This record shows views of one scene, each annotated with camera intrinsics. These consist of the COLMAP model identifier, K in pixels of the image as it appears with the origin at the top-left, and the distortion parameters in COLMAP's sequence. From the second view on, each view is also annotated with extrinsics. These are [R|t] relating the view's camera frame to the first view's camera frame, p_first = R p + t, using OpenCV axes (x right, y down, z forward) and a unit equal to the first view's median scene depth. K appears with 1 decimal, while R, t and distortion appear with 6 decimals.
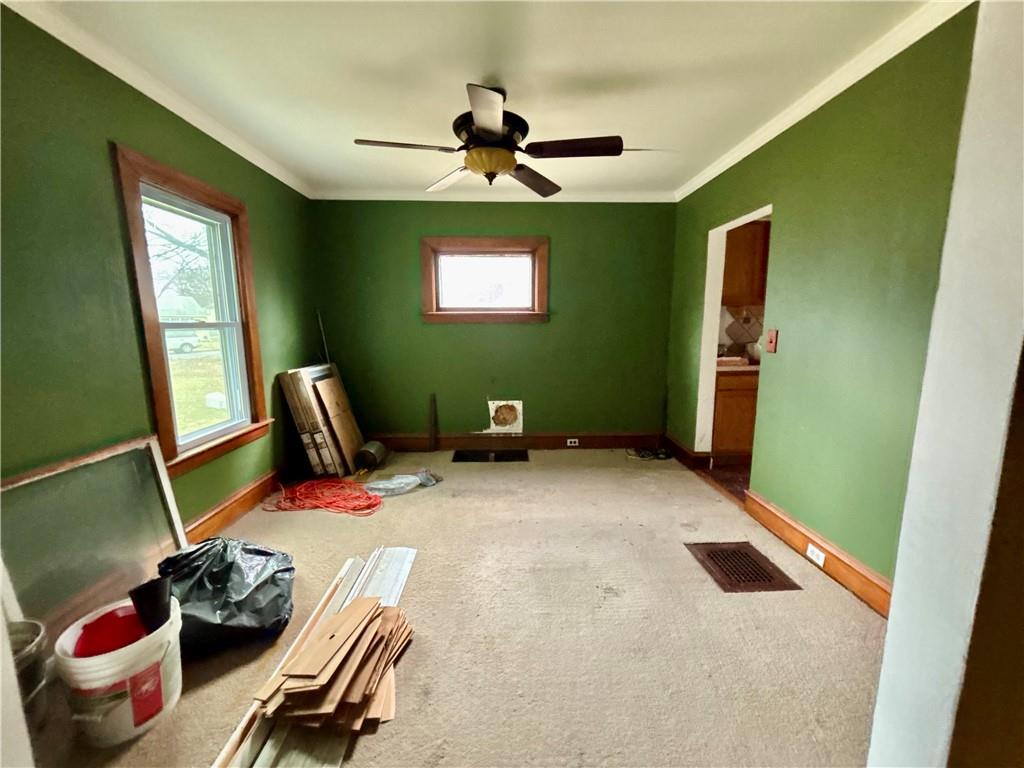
lens RADIAL K [[413.1, 0, 511.2], [0, 413.1, 384.3], [0, 0, 1]] dist [-0.003331, 0.001437]
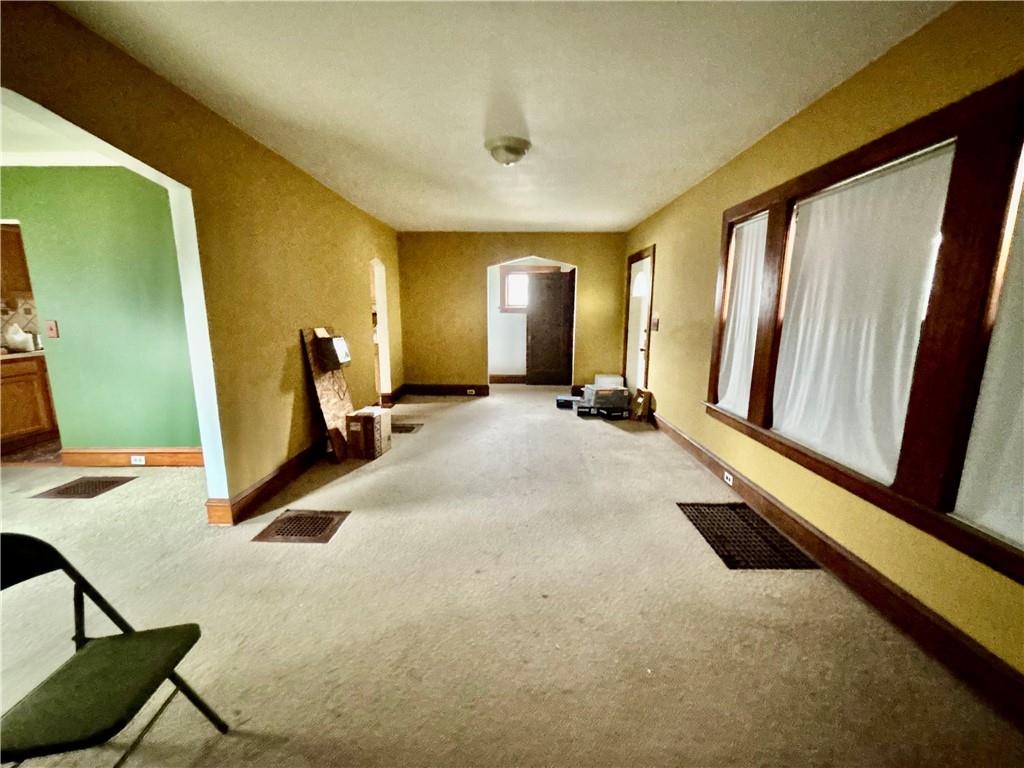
lens RADIAL K [[413.1, 0, 514.6], [0, 413.1, 385.2], [0, 0, 1]] dist [-0.003331, 0.001437]
pose [[0.023284, -0.164314, 0.986133, -0.739675], [0.142687, 0.976848, 0.159398, 0.080048], [-0.989494, 0.136997, 0.046190, -0.546602]]
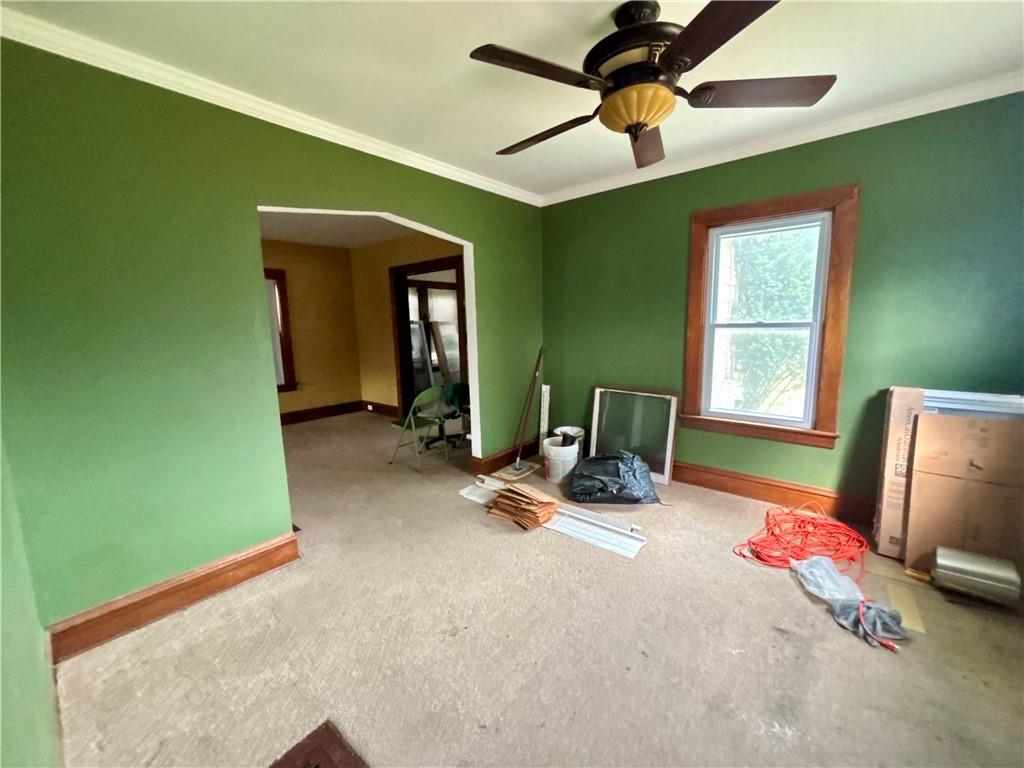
lens RADIAL K [[413.1, 0, 508.4], [0, 413.1, 385.7], [0, 0, 1]] dist [-0.003331, 0.001437]
pose [[-0.669121, 0.135495, -0.730697, 0.670275], [-0.080976, 0.964091, 0.252926, -0.236733], [0.738728, 0.228407, -0.634122, 1.381111]]
